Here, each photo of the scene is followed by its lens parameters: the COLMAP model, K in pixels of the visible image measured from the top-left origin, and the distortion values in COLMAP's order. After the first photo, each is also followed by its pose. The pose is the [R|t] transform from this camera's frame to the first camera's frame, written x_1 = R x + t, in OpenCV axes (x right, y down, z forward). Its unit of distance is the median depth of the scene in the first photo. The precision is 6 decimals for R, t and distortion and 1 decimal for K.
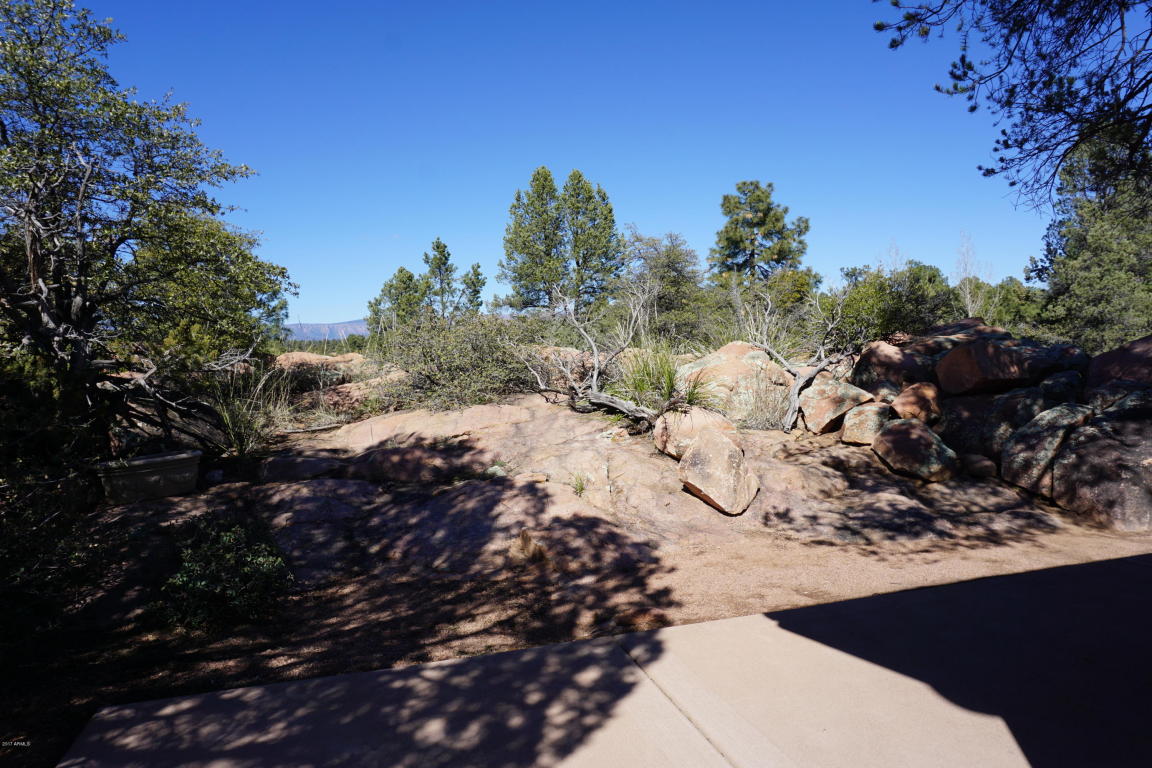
lens RADIAL K [[769.9, 0, 573.2], [0, 769.9, 380.2], [0, 0, 1]] dist [-0.050301, 0.025748]
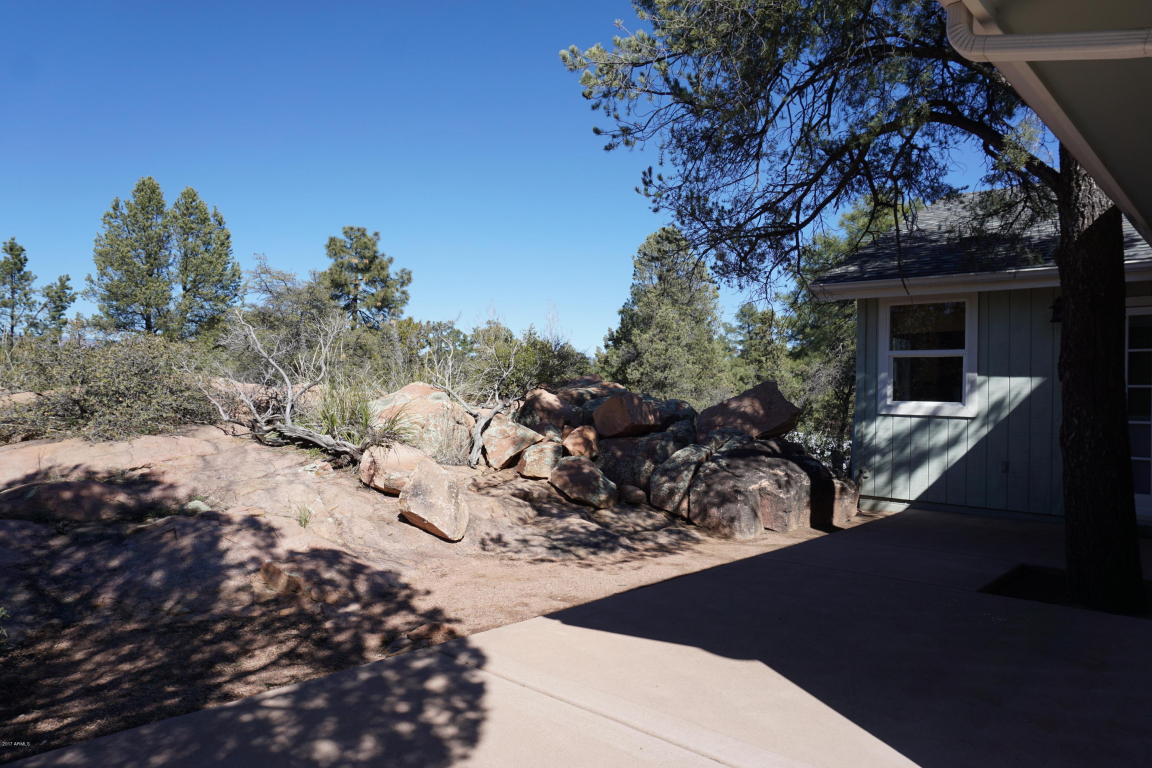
lens RADIAL K [[769.9, 0, 575.0], [0, 769.9, 382.0], [0, 0, 1]] dist [-0.050301, 0.025748]
pose [[0.853538, 0.060816, 0.517469, -0.183852], [-0.030263, 0.997274, -0.067289, 0.016707], [-0.520151, 0.041773, 0.853052, -0.013338]]
